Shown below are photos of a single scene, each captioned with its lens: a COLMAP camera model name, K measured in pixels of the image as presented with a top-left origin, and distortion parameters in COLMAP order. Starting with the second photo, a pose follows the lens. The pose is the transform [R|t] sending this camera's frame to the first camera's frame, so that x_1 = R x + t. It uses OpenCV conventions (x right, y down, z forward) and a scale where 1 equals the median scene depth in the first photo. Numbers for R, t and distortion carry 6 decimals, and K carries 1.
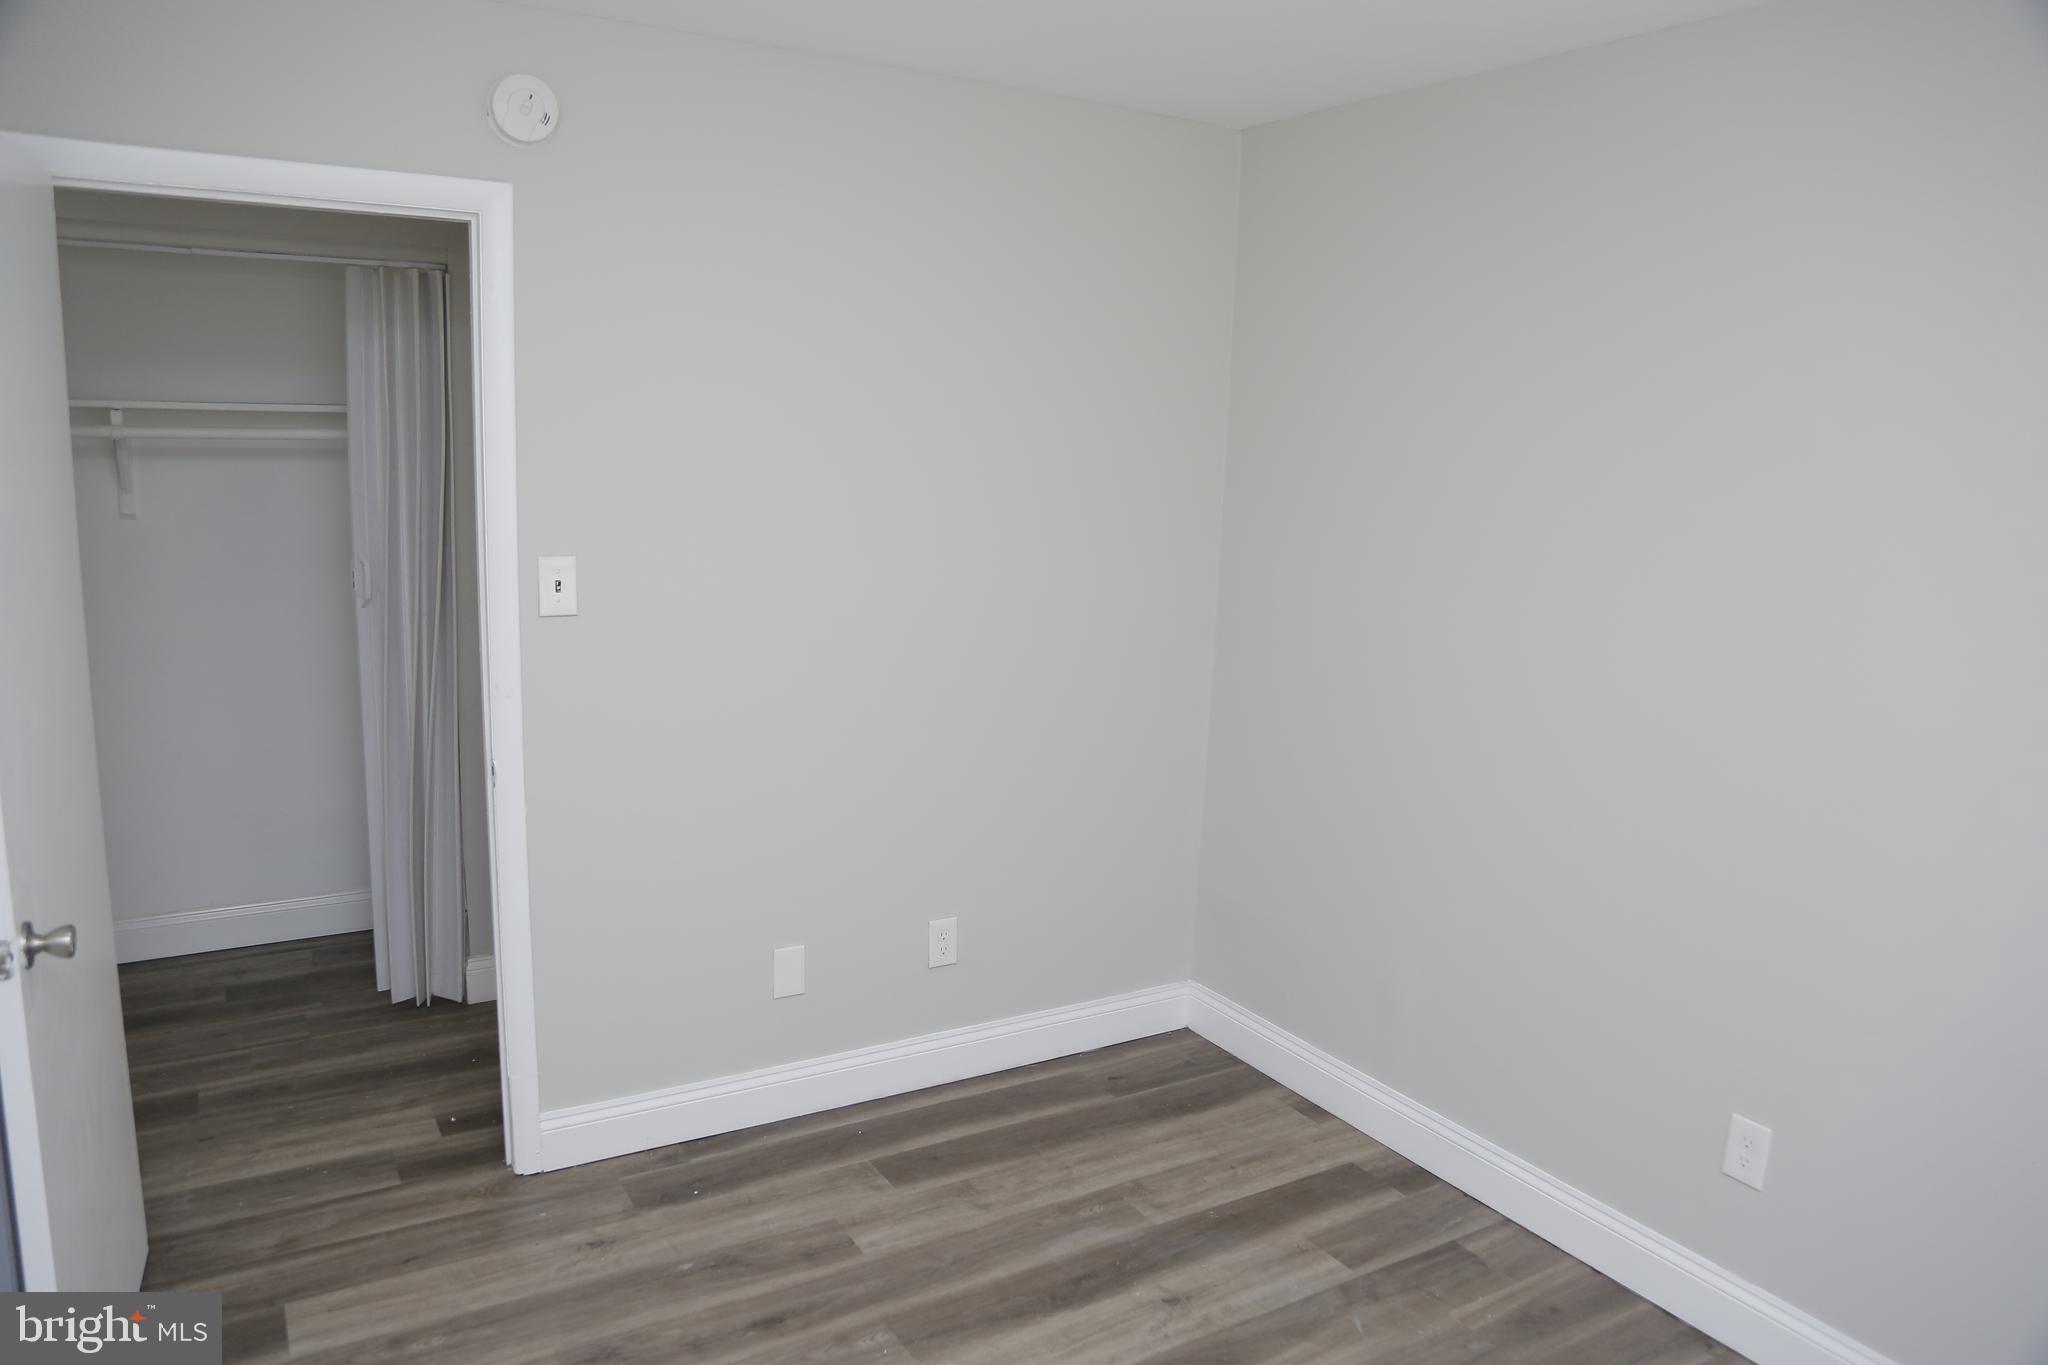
lens RADIAL K [[1391.7, 0, 1026.2], [0, 1391.7, 681.9], [0, 0, 1]] dist [-0.115989, 0.063756]
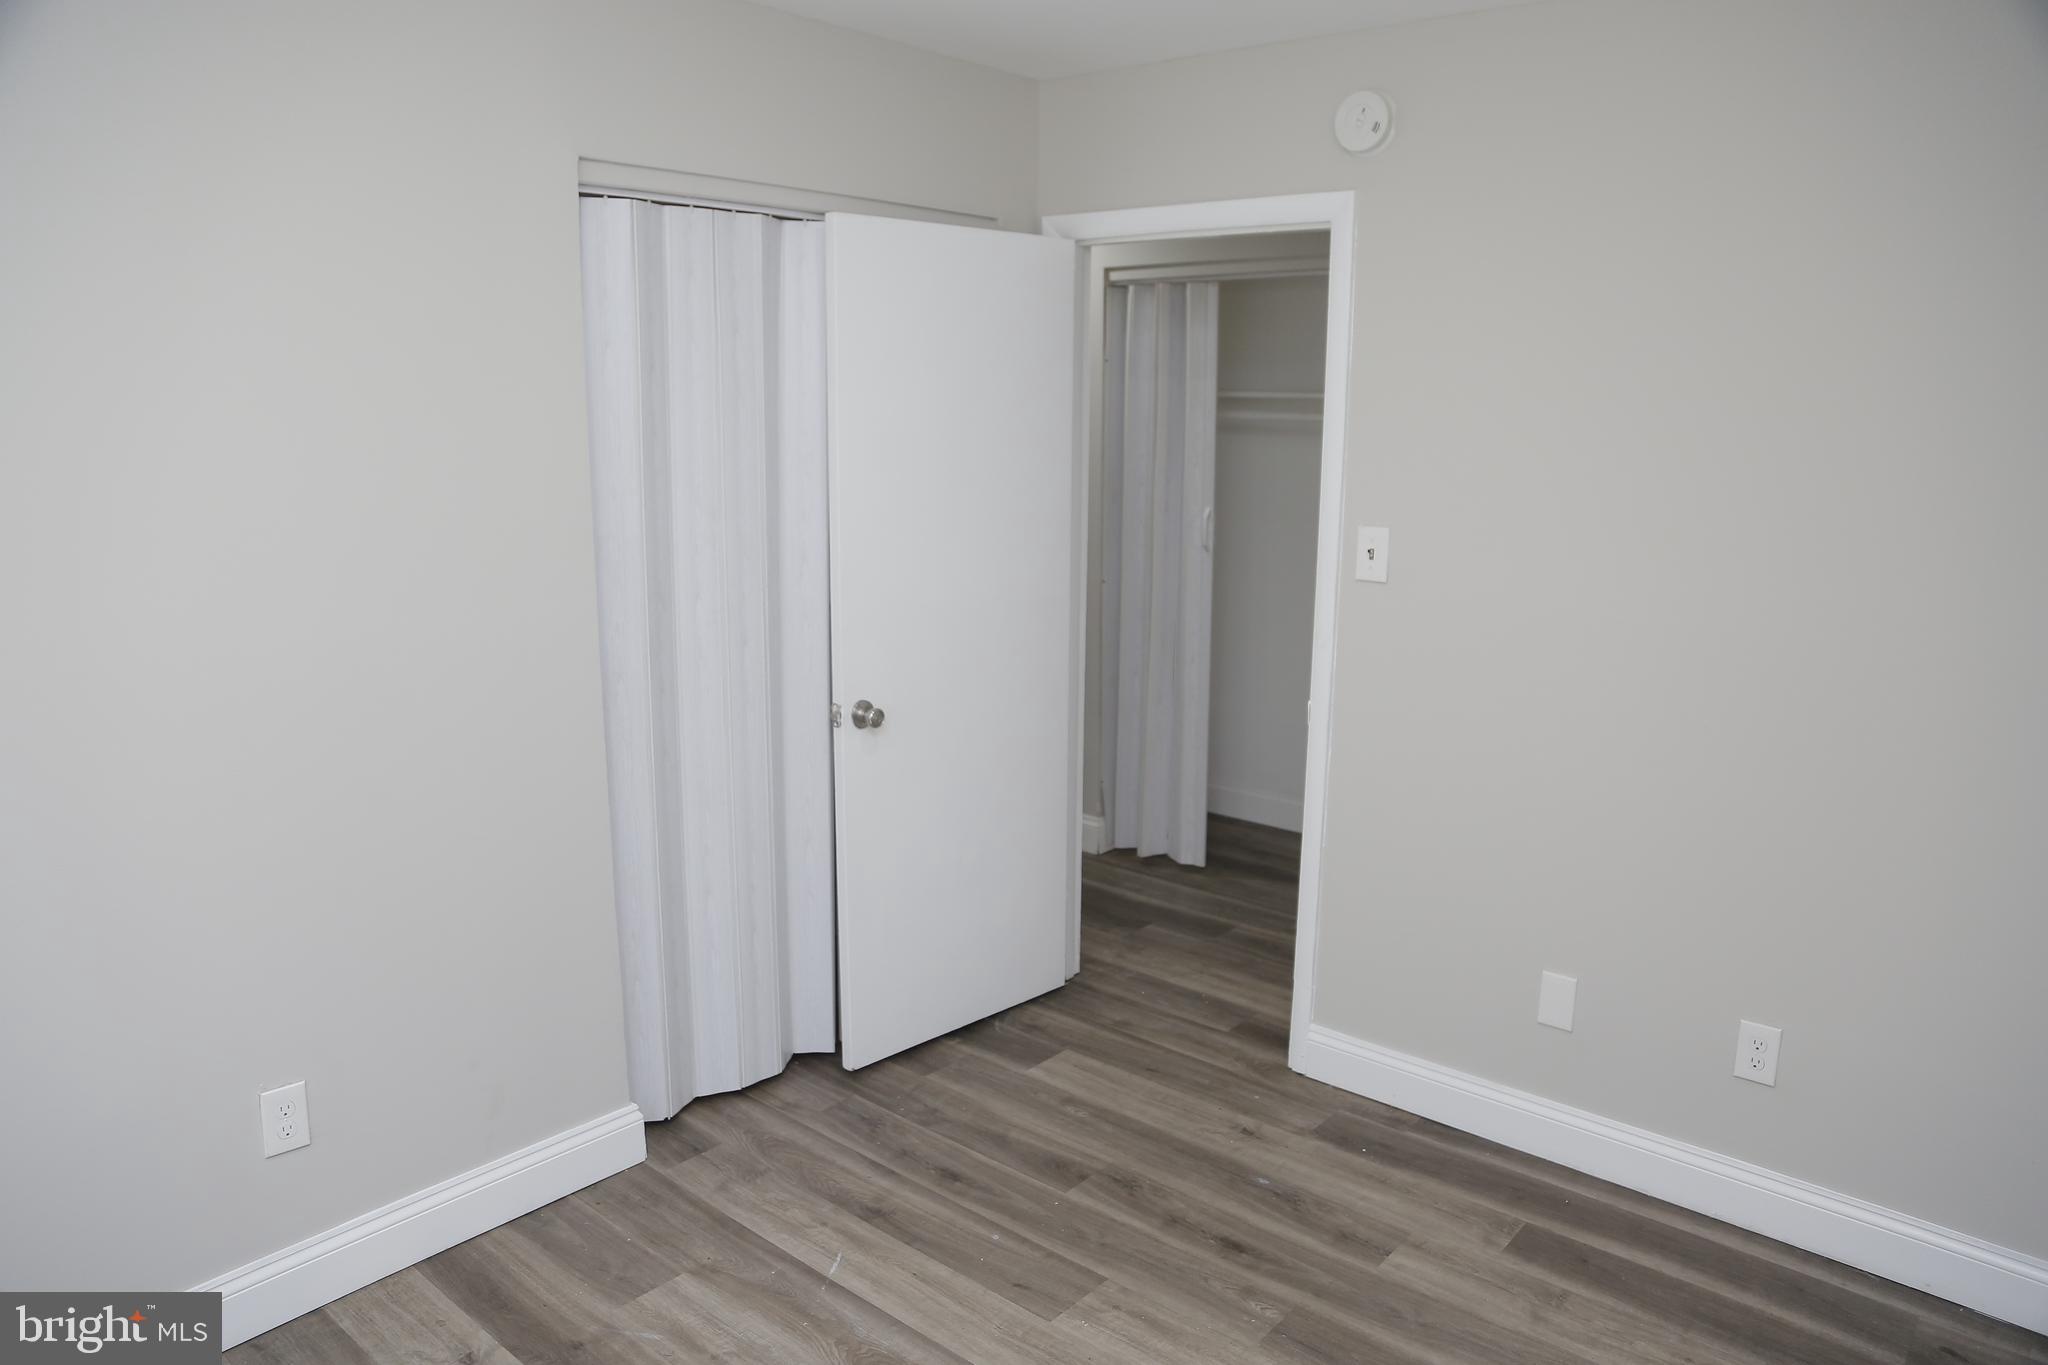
lens RADIAL K [[1391.7, 0, 1027.0], [0, 1391.7, 680.0], [0, 0, 1]] dist [-0.115989, 0.063756]
pose [[0.318815, 0.161372, -0.933979, 0.612771], [-0.171062, 0.979015, 0.110761, -0.046490], [0.932253, 0.124456, 0.339729, 0.385896]]
